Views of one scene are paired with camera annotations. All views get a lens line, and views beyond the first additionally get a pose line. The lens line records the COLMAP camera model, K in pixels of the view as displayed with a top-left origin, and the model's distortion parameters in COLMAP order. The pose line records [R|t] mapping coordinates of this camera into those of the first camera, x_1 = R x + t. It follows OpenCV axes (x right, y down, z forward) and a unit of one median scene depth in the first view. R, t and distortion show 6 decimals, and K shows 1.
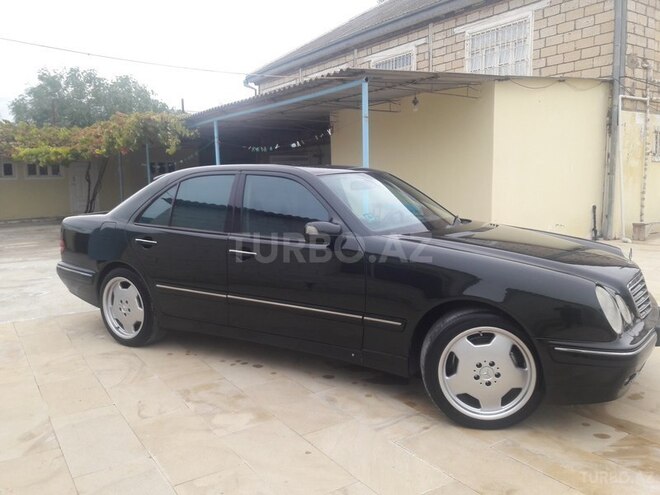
lens RADIAL K [[542.6, 0, 338.1], [0, 542.6, 246.9], [0, 0, 1]] dist [0.014050, -0.054813]
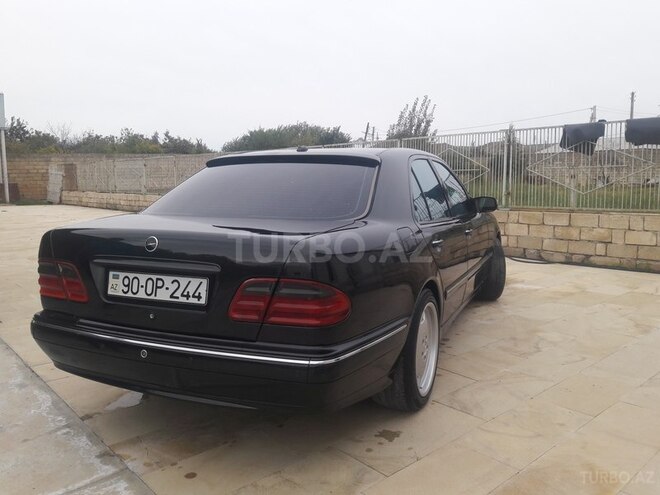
lens RADIAL K [[542.6, 0, 338.1], [0, 542.6, 246.9], [0, 0, 1]] dist [0.014050, -0.054813]
pose [[-0.132595, -0.118867, 0.984017, -1.061397], [0.127971, 0.982420, 0.135918, -0.121666], [-0.982874, 0.143947, -0.115053, 1.204780]]
